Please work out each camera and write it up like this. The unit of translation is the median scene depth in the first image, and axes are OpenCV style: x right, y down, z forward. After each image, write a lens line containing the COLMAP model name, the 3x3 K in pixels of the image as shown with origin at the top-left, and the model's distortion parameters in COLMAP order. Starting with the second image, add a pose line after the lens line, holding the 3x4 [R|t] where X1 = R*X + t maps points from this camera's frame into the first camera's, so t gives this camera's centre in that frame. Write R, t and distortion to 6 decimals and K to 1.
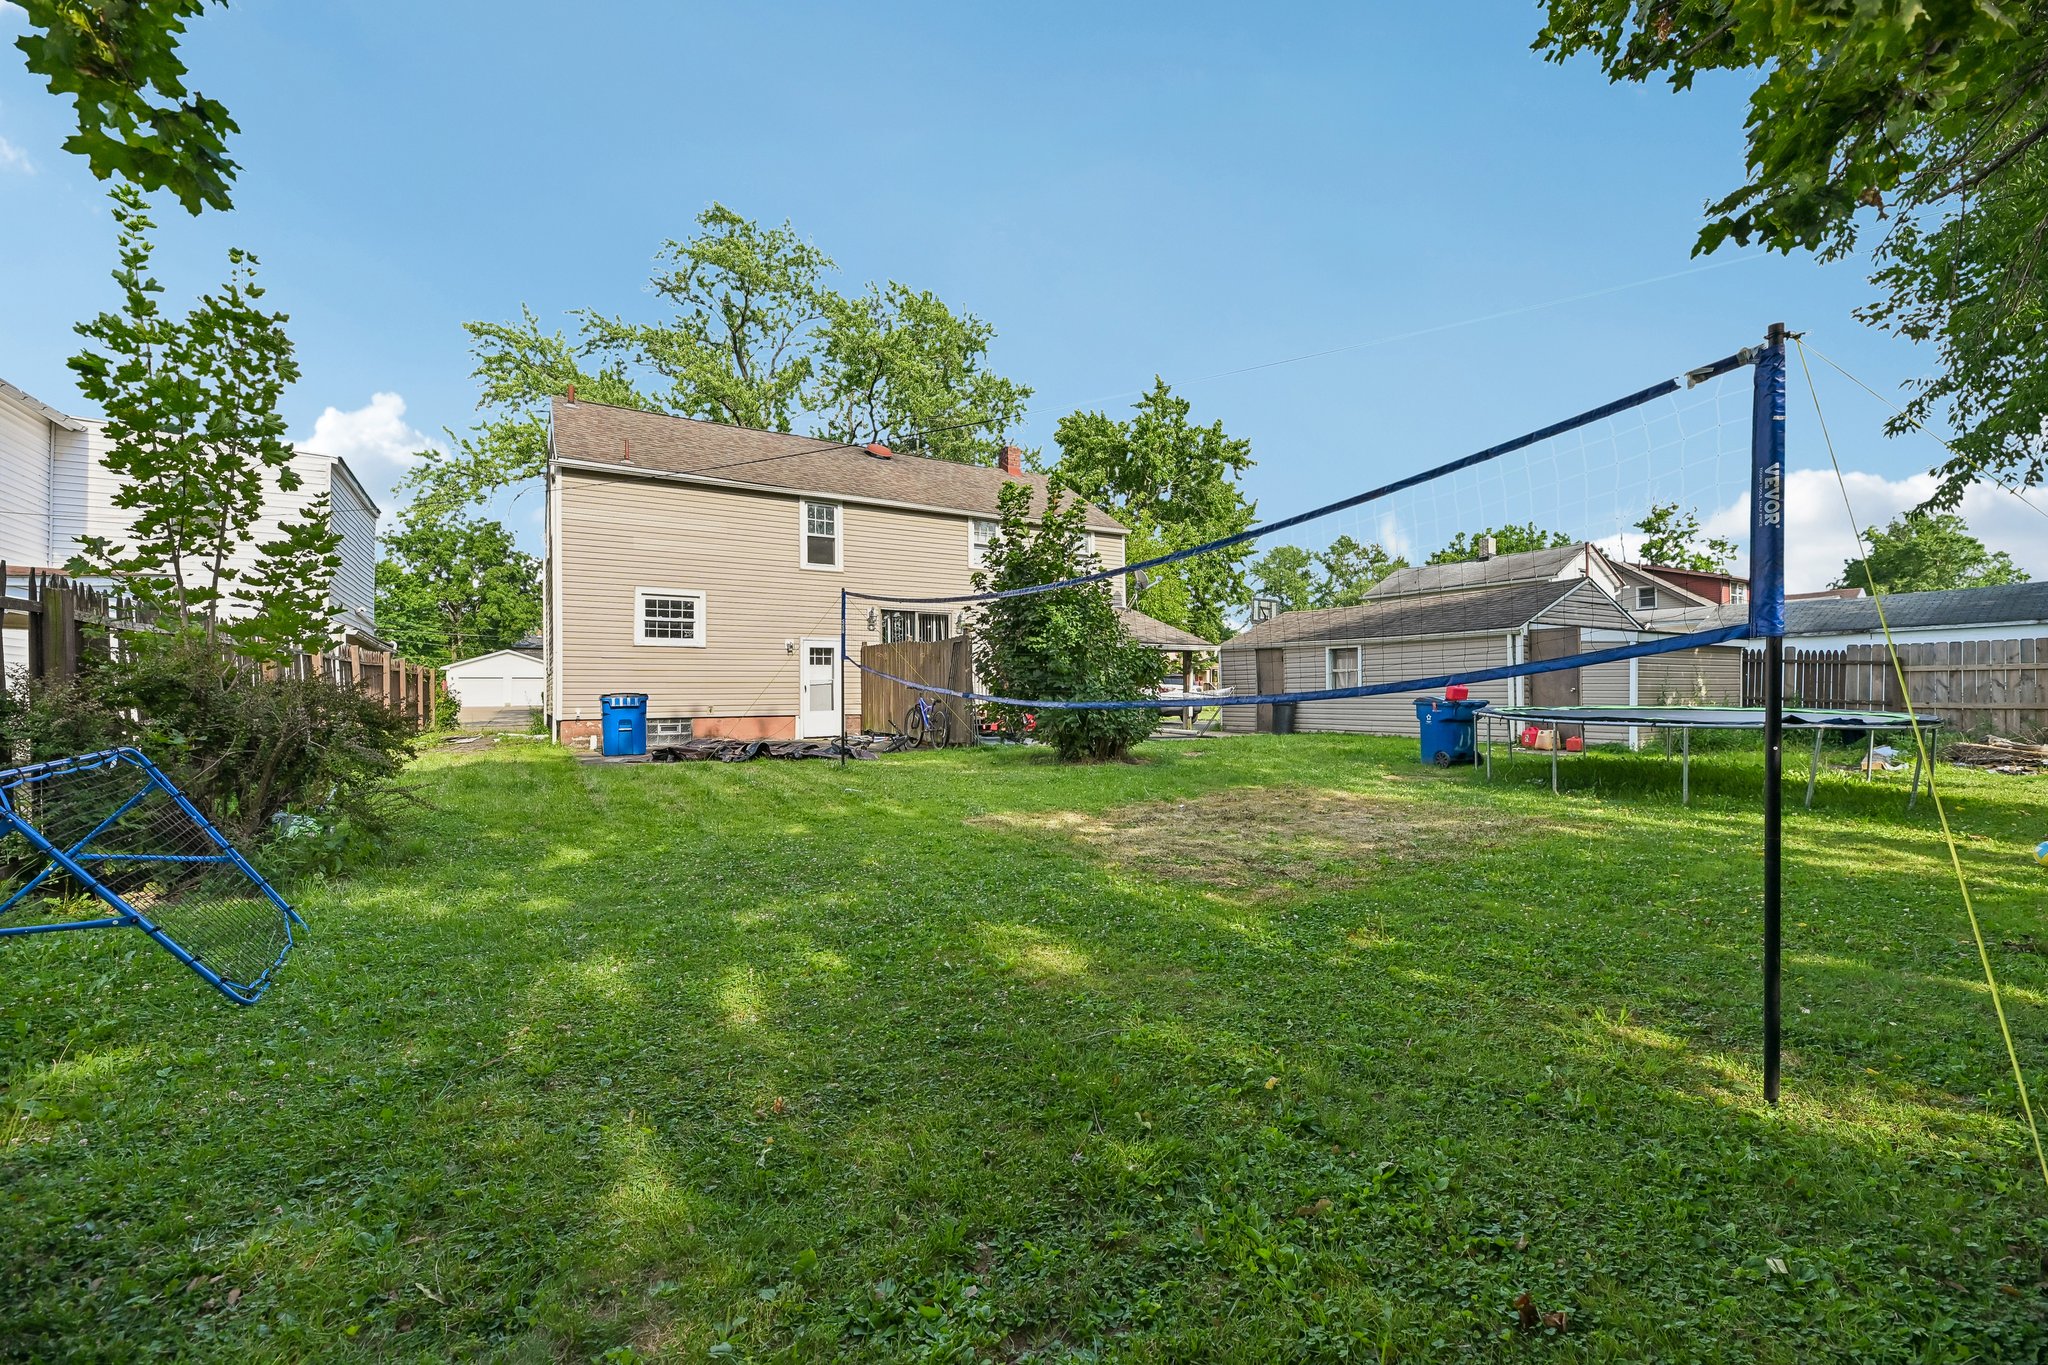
lens RADIAL K [[825.4, 0, 1024.0], [0, 825.4, 682.5], [0, 0, 1]] dist [-0.012645, -0.000028]
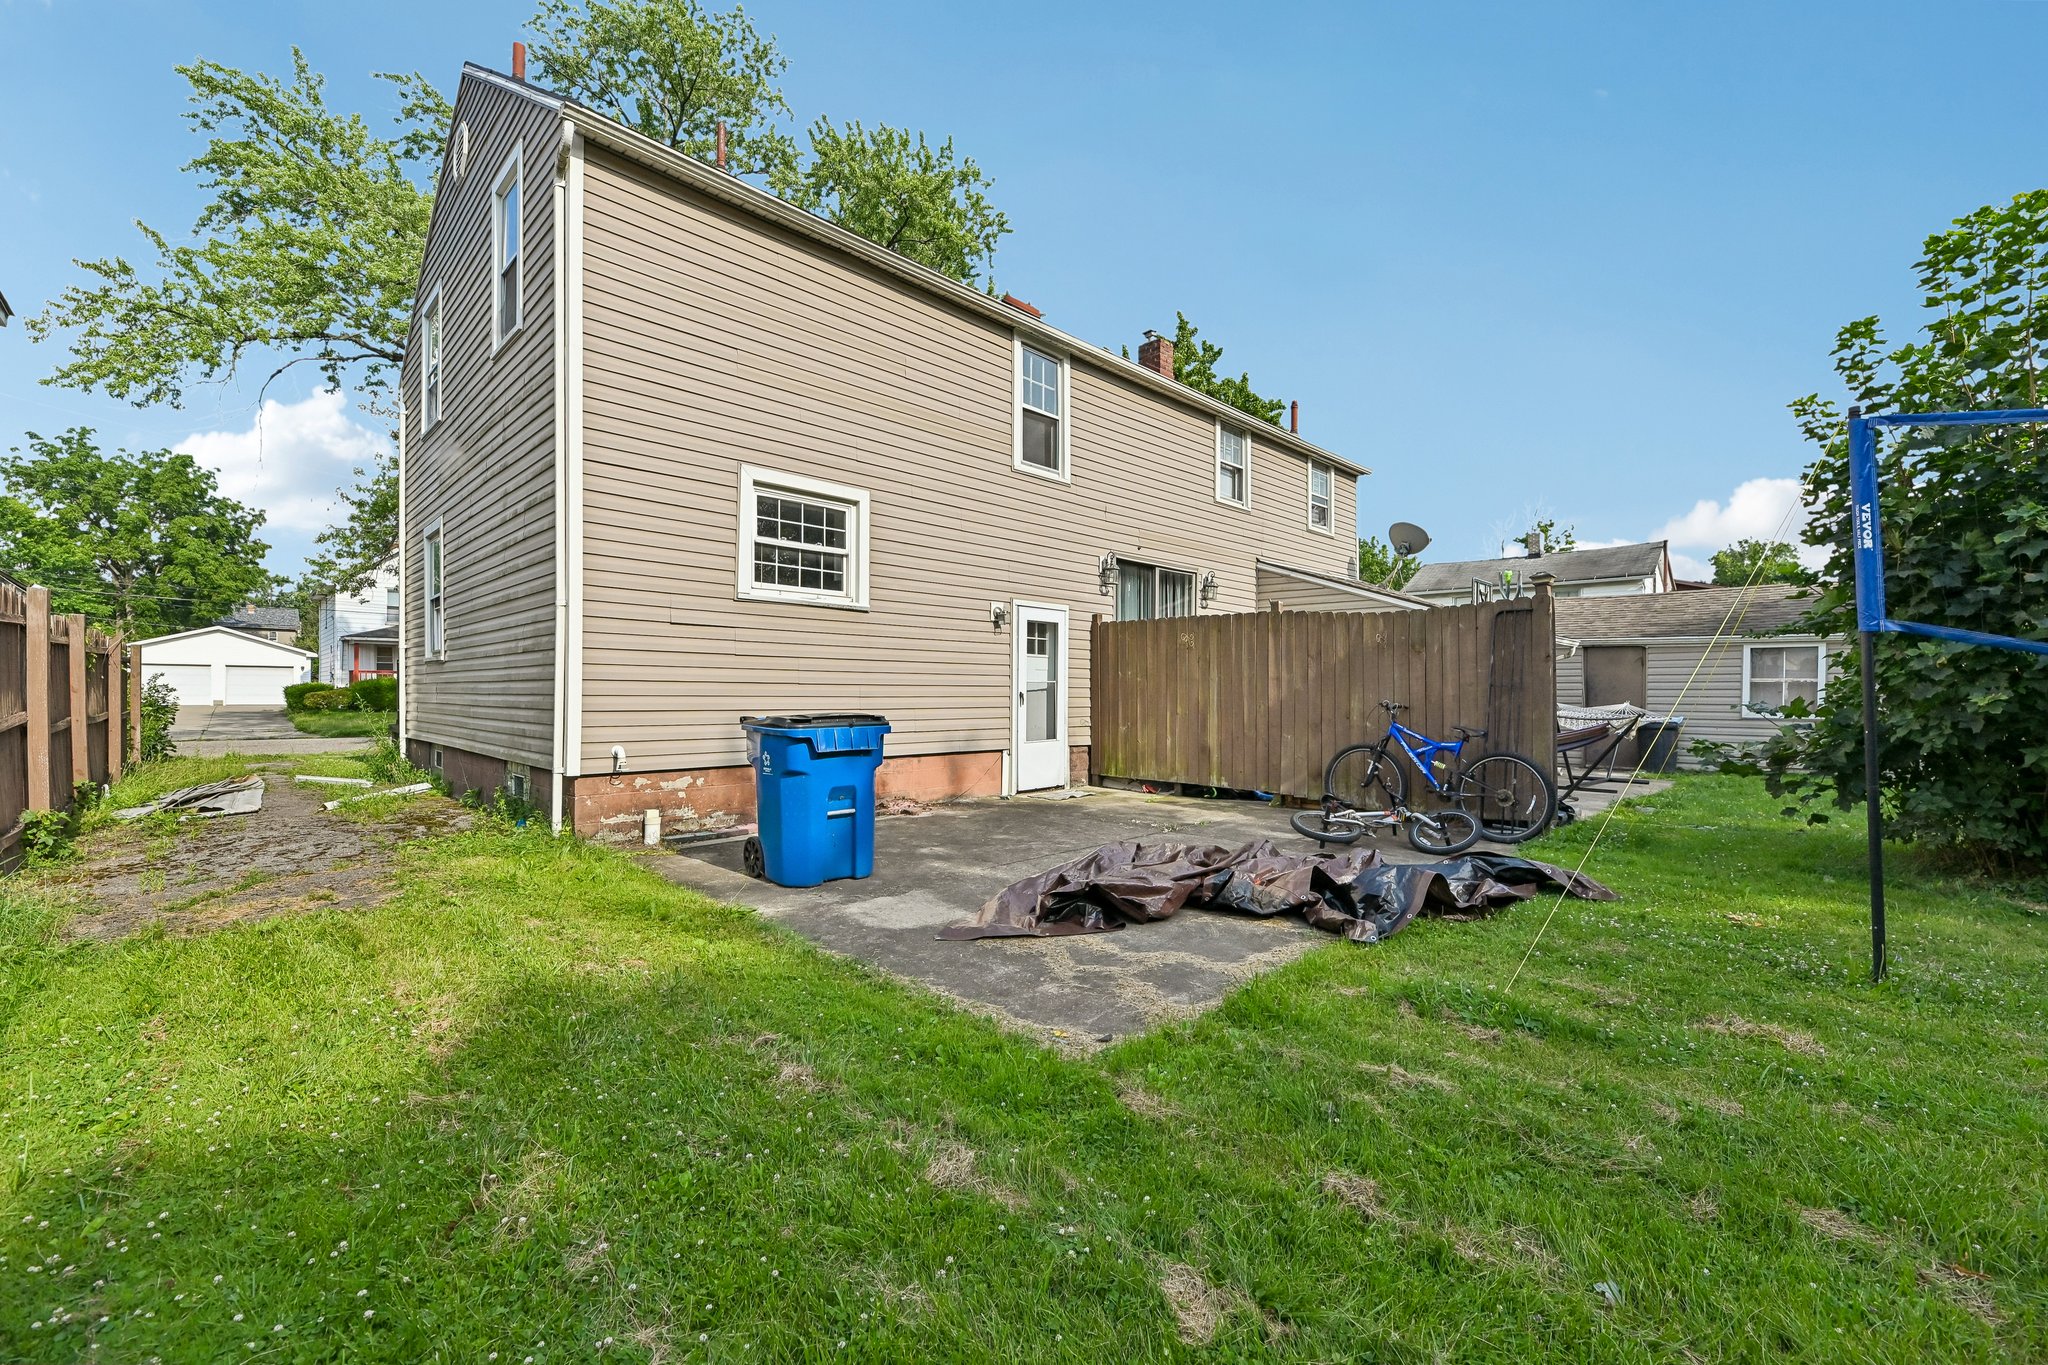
lens RADIAL K [[839.9, 0, 1028.0], [0, 839.9, 697.0], [0, 0, 1]] dist [-0.012289, -0.000110]
pose [[0.973264, 0.012369, 0.229356, -0.338358], [-0.016250, 0.999755, 0.015037, -0.001512], [-0.229114, -0.018362, 0.973226, 0.422542]]
